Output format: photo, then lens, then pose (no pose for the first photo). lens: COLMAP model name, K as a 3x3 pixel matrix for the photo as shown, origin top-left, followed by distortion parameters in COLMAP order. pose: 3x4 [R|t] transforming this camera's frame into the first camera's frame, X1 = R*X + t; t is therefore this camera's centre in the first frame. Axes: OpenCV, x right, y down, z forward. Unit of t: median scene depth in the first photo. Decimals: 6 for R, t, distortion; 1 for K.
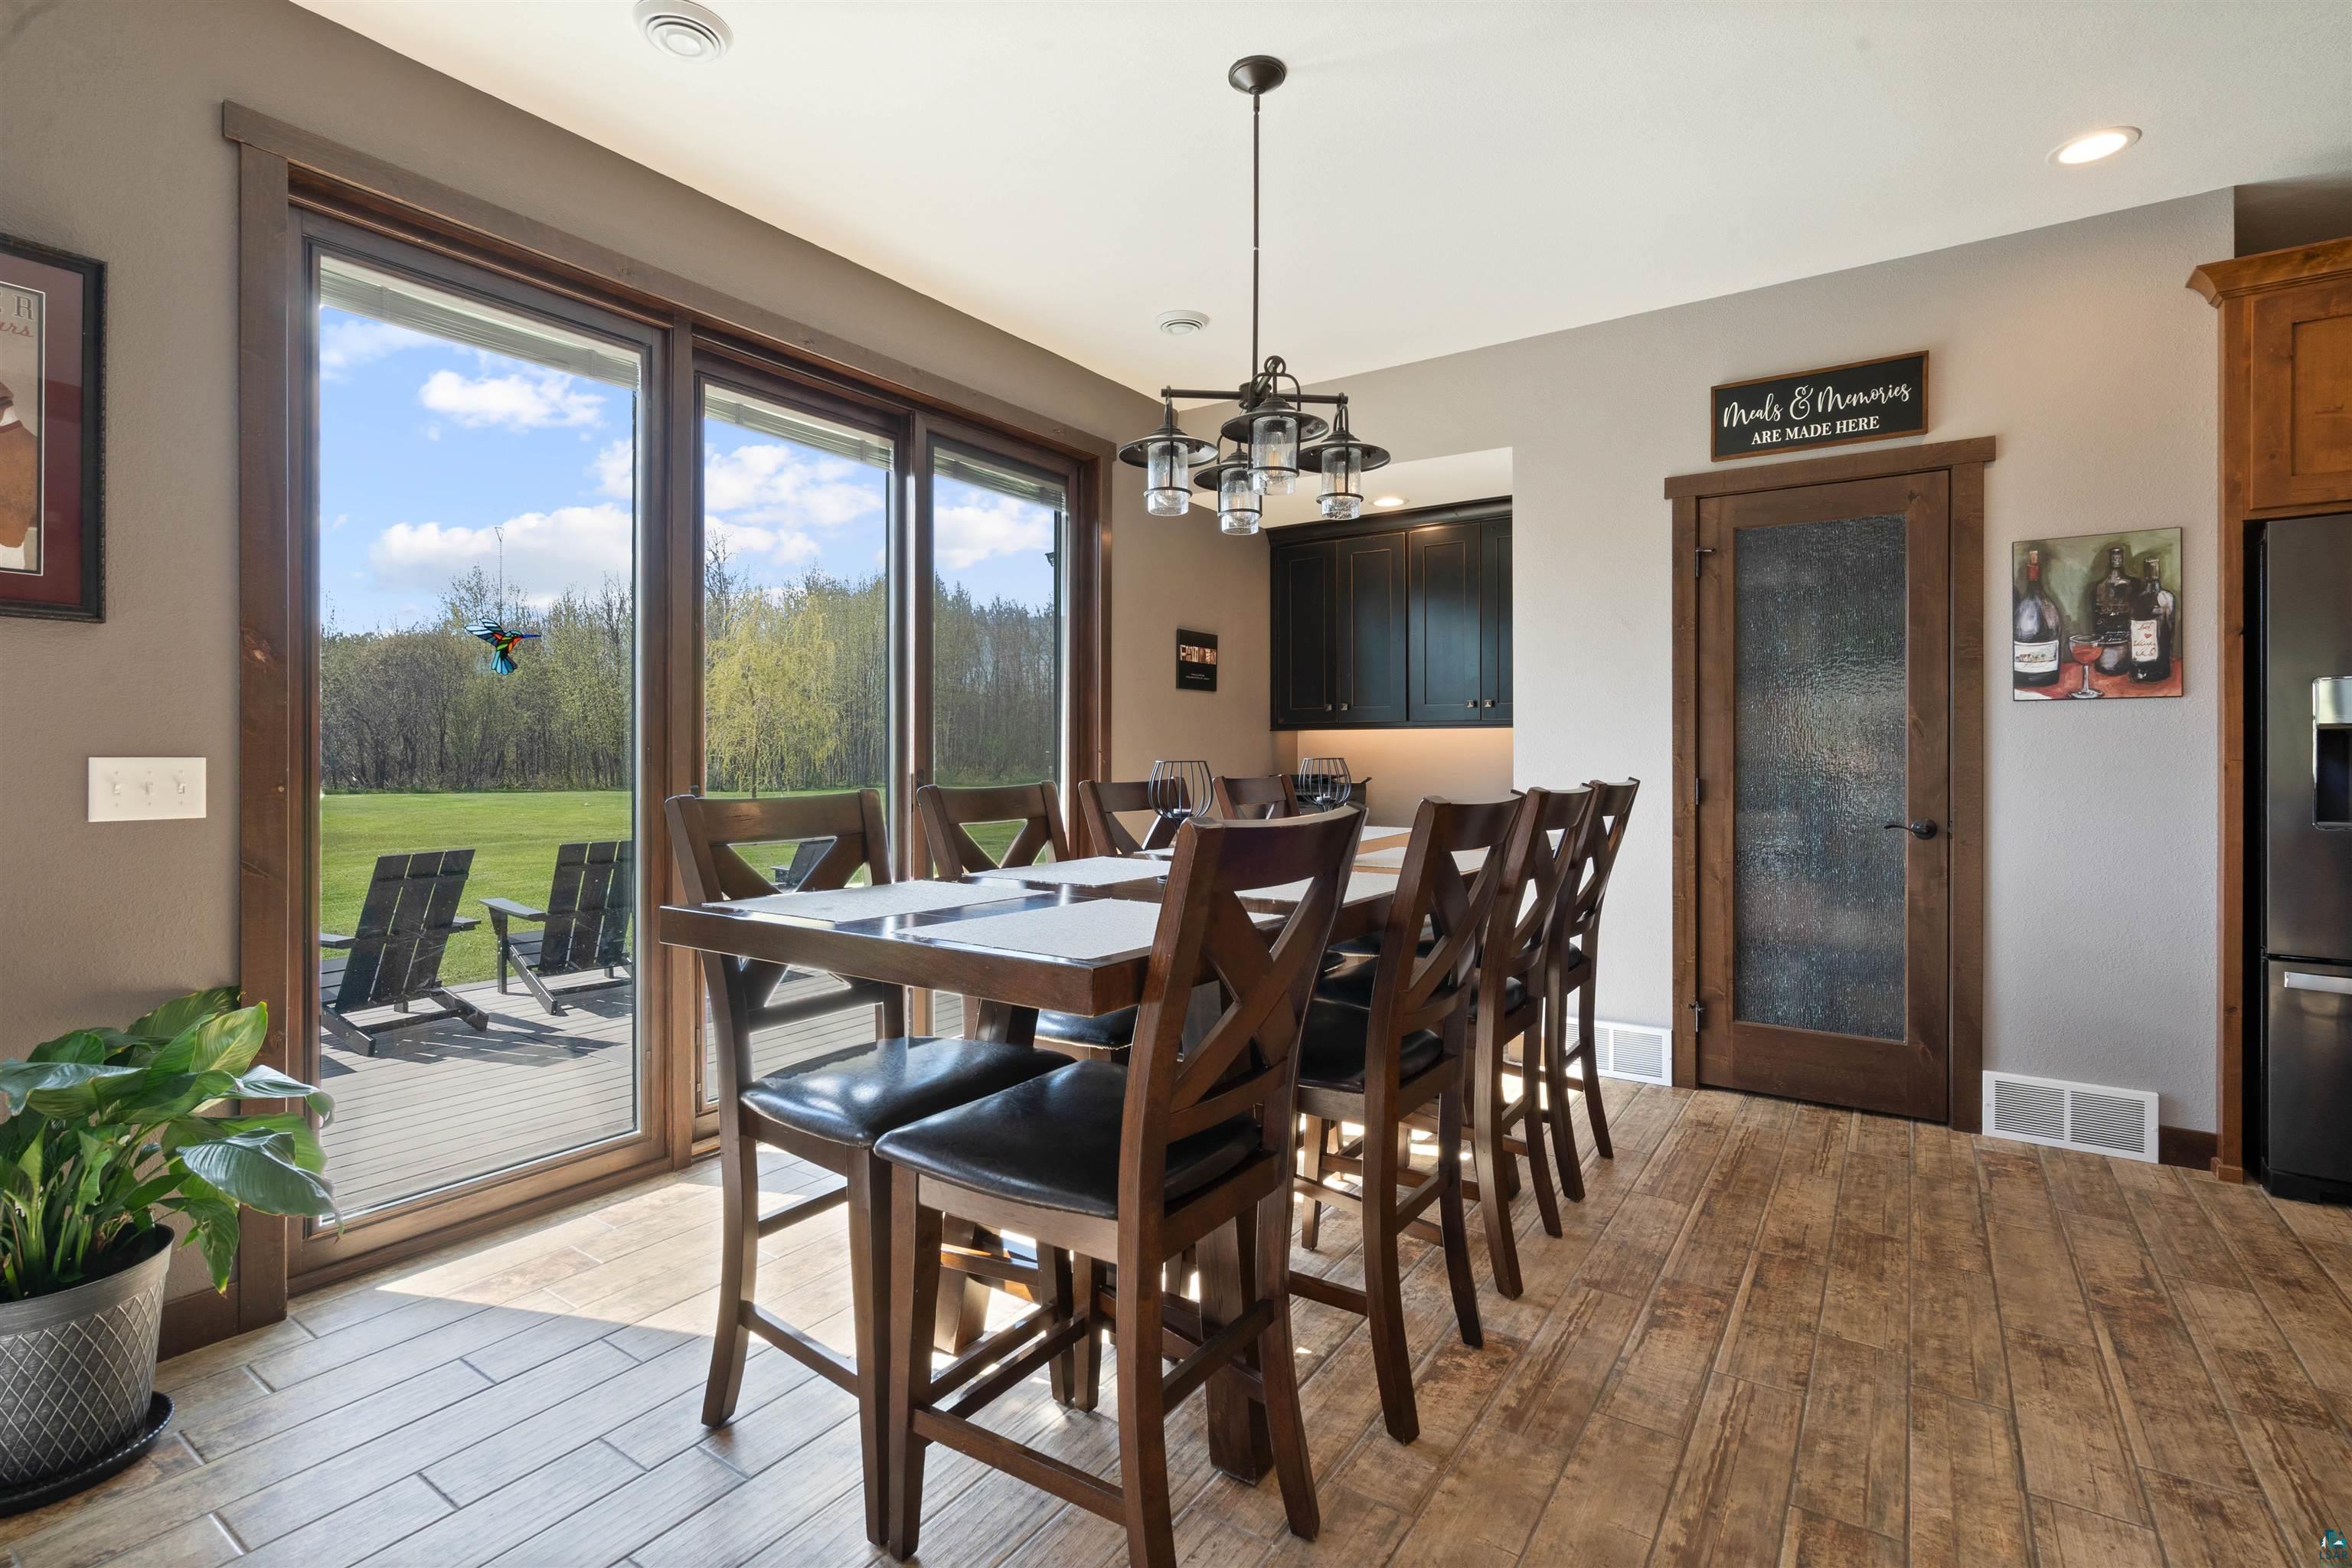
lens RADIAL K [[1080.6, 0, 1181.9], [0, 1080.6, 754.7], [0, 0, 1]] dist [0.001046, 0.000363]
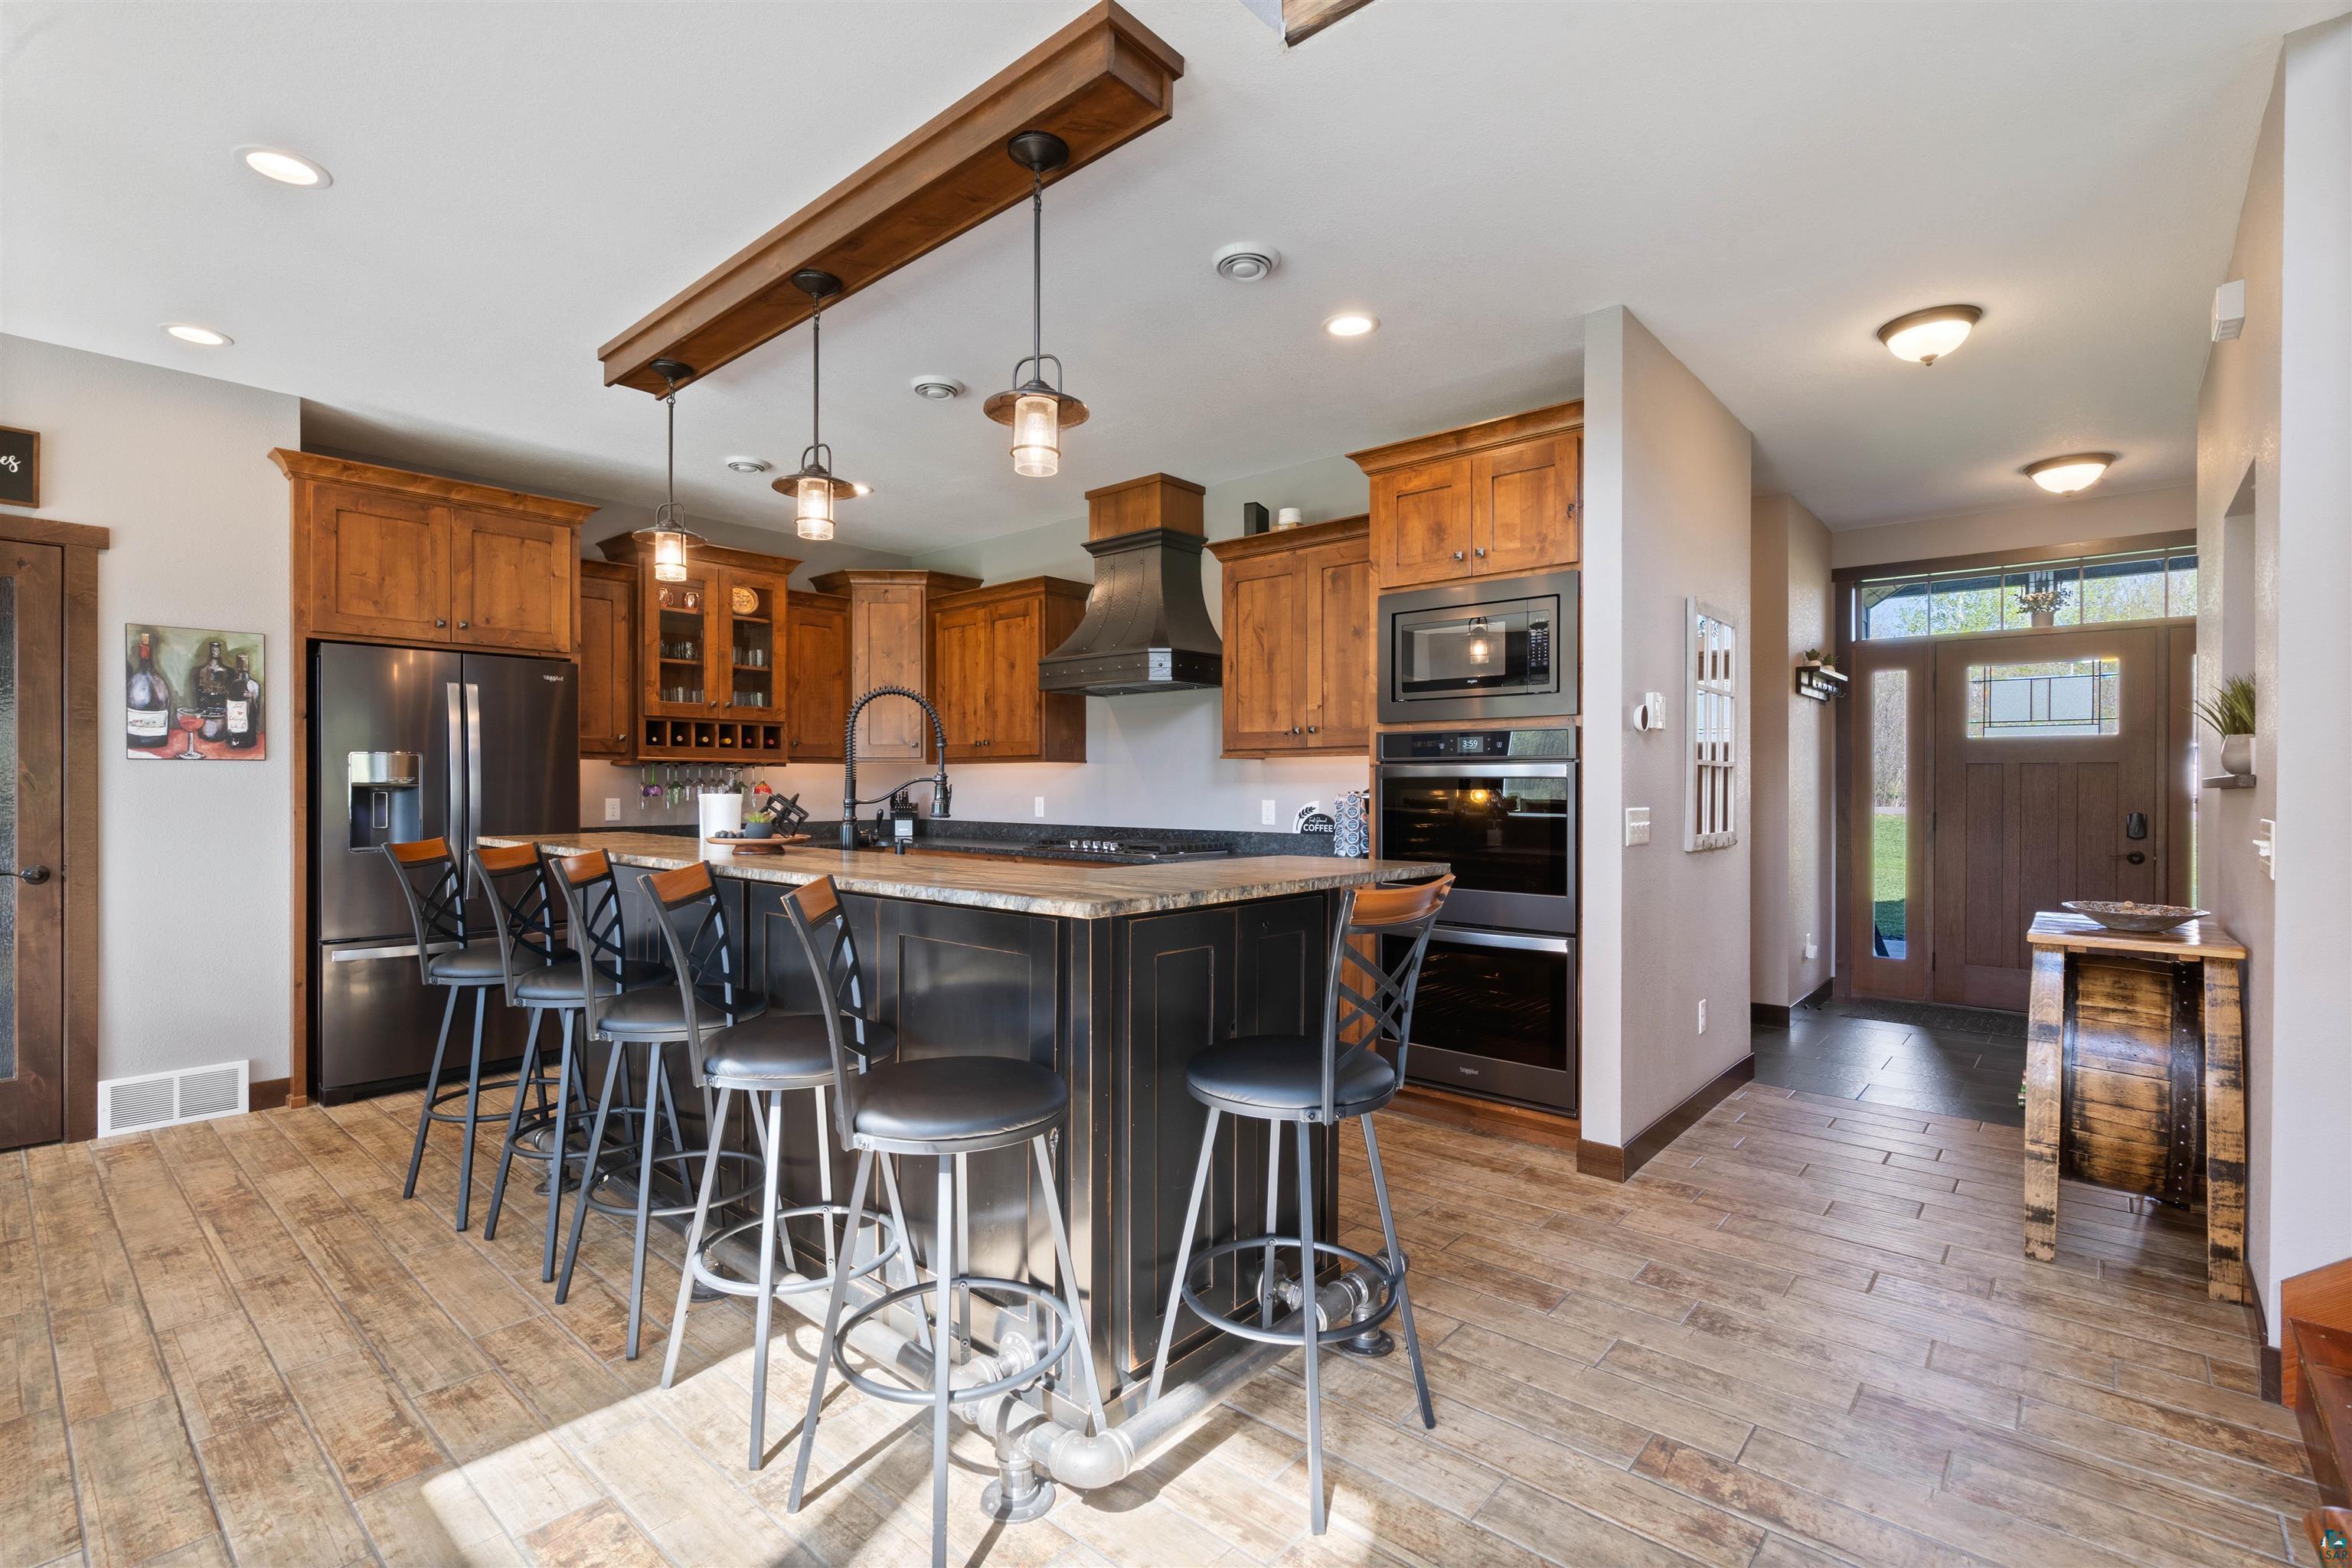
lens RADIAL K [[1066.5, 0, 1176.0], [0, 1066.5, 784.0], [0, 0, 1]] dist [-0.004129, 0.000362]
pose [[0.122314, -0.000805, 0.992491, -0.238816], [0.001453, 0.999999, 0.000632, -0.022102], [-0.992490, 0.001365, 0.122315, -0.273778]]
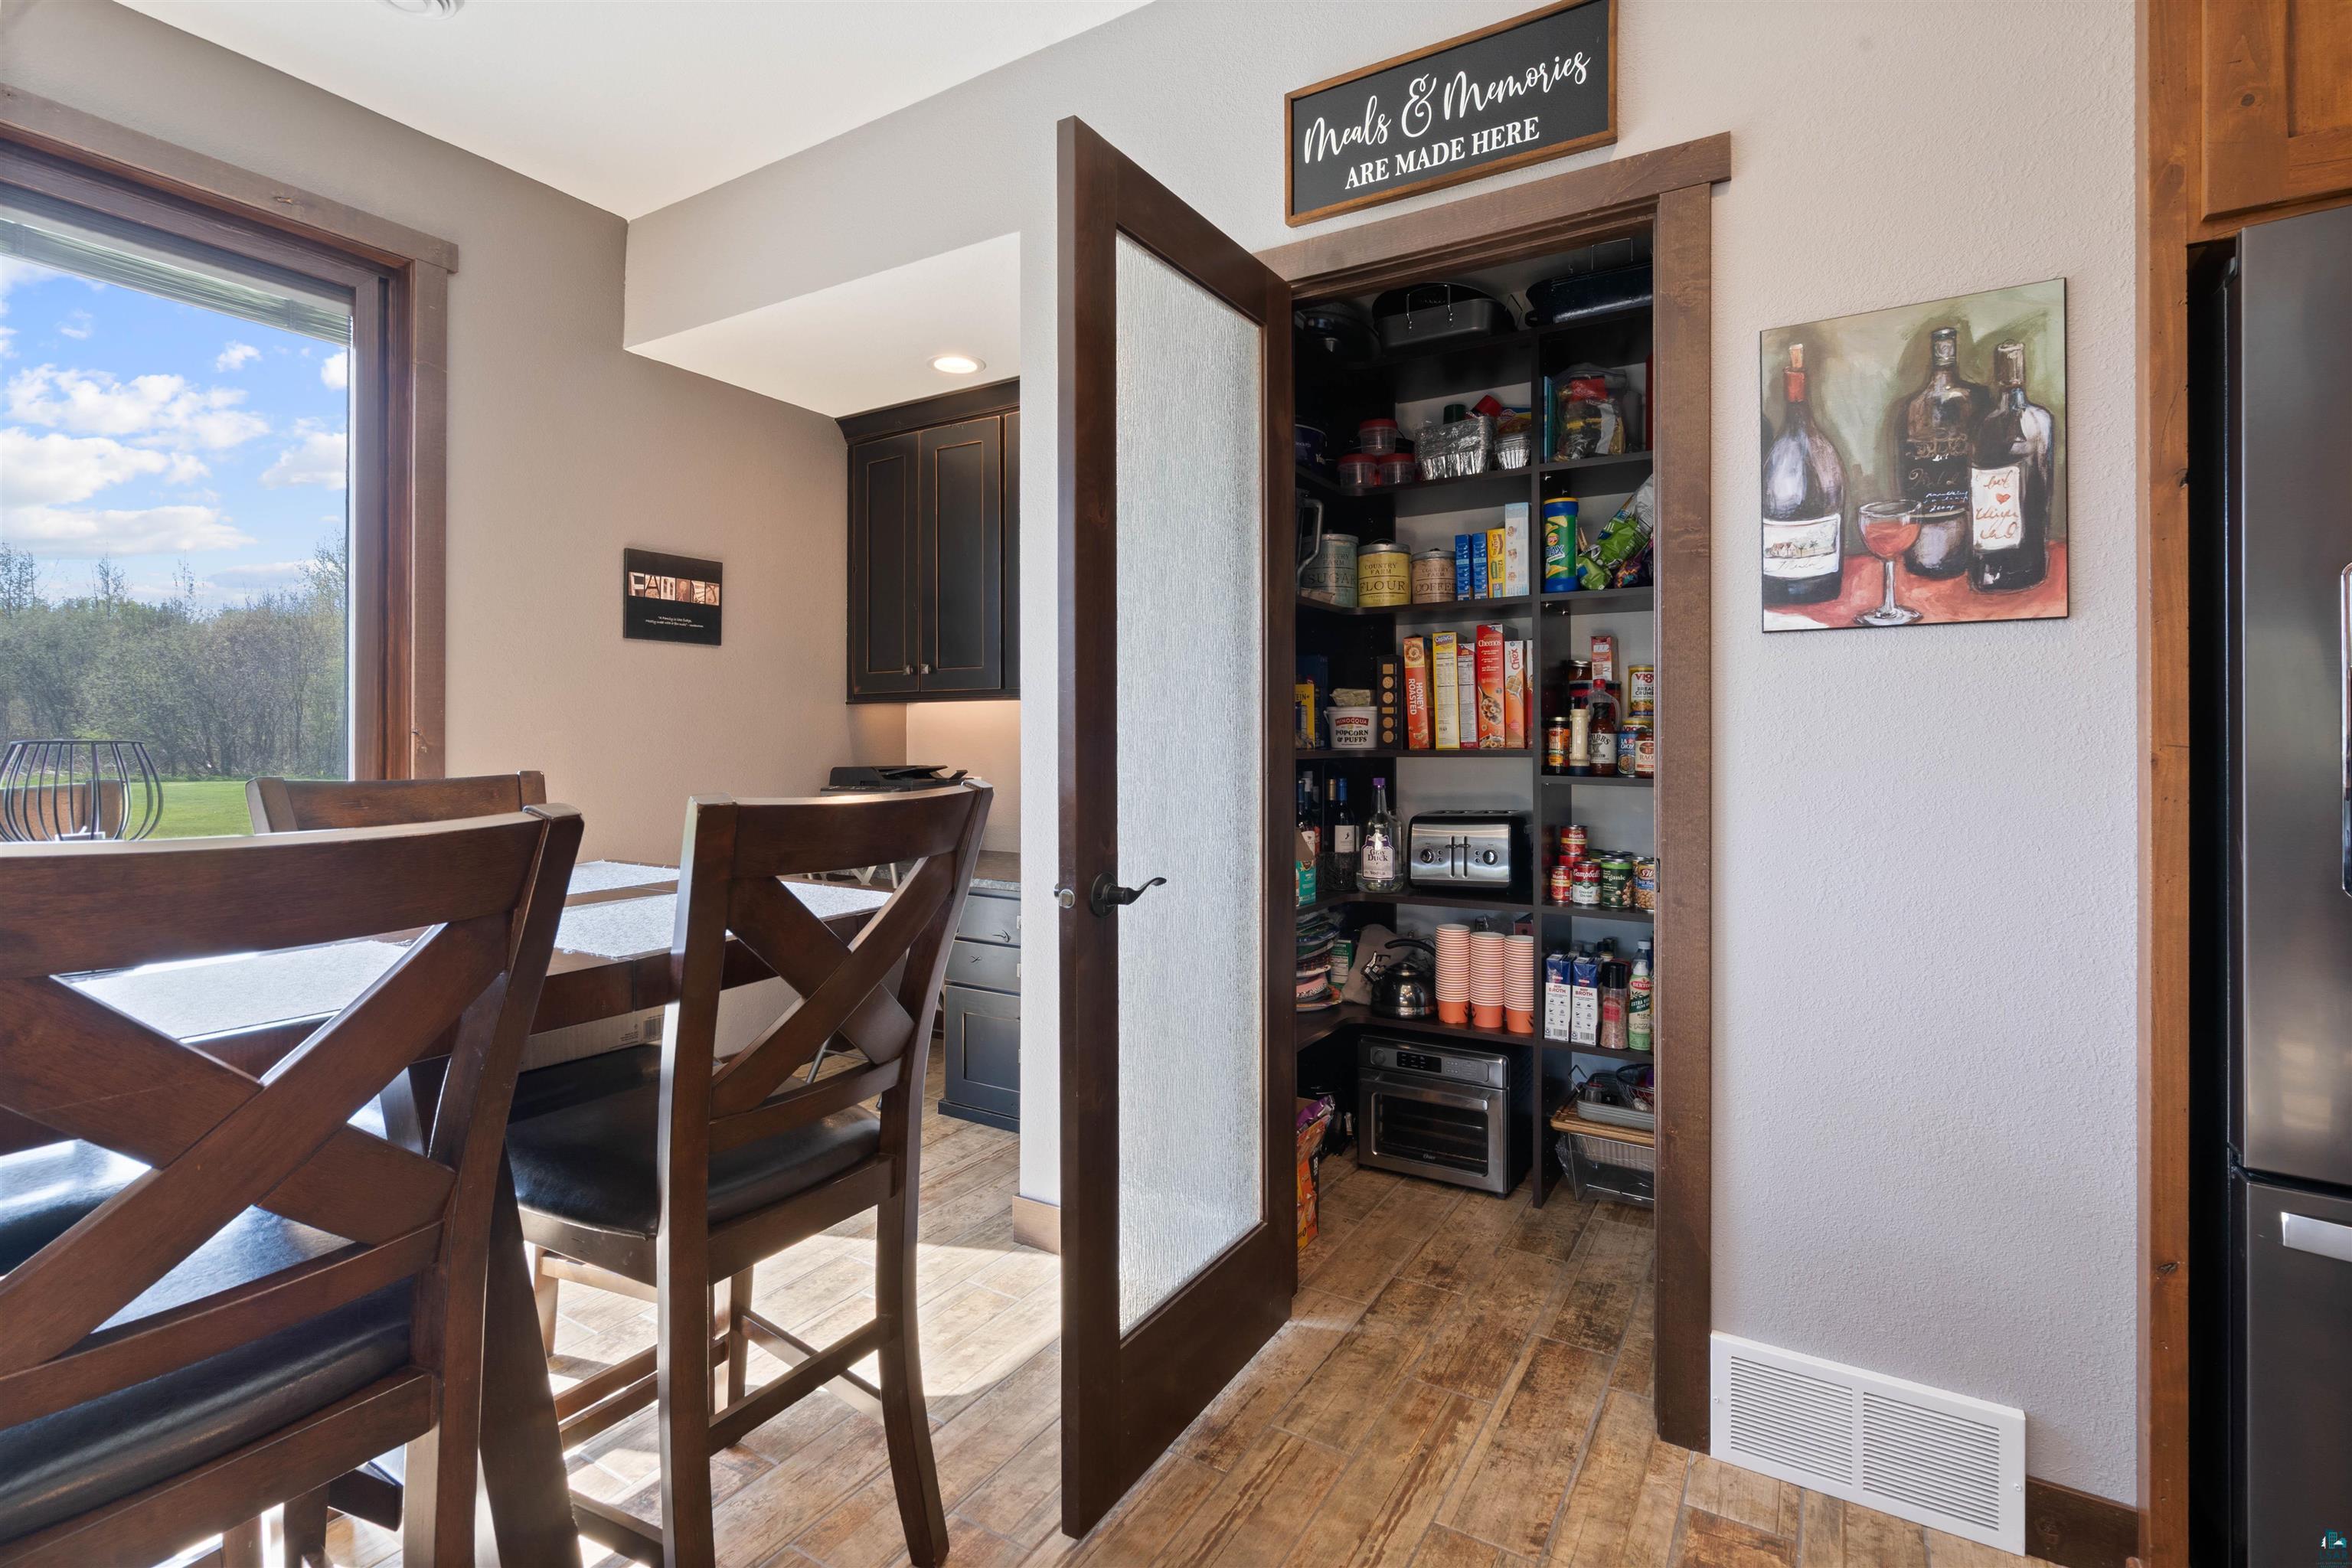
lens RADIAL K [[1094.8, 0, 1171.2], [0, 1094.8, 737.5], [0, 0, 1]] dist [0.000713, 0.000592]
pose [[0.999055, -0.000799, 0.043465, 0.466969], [0.000892, 0.999997, -0.002139, 0.001873], [-0.043463, 0.002176, 0.999053, 0.489865]]
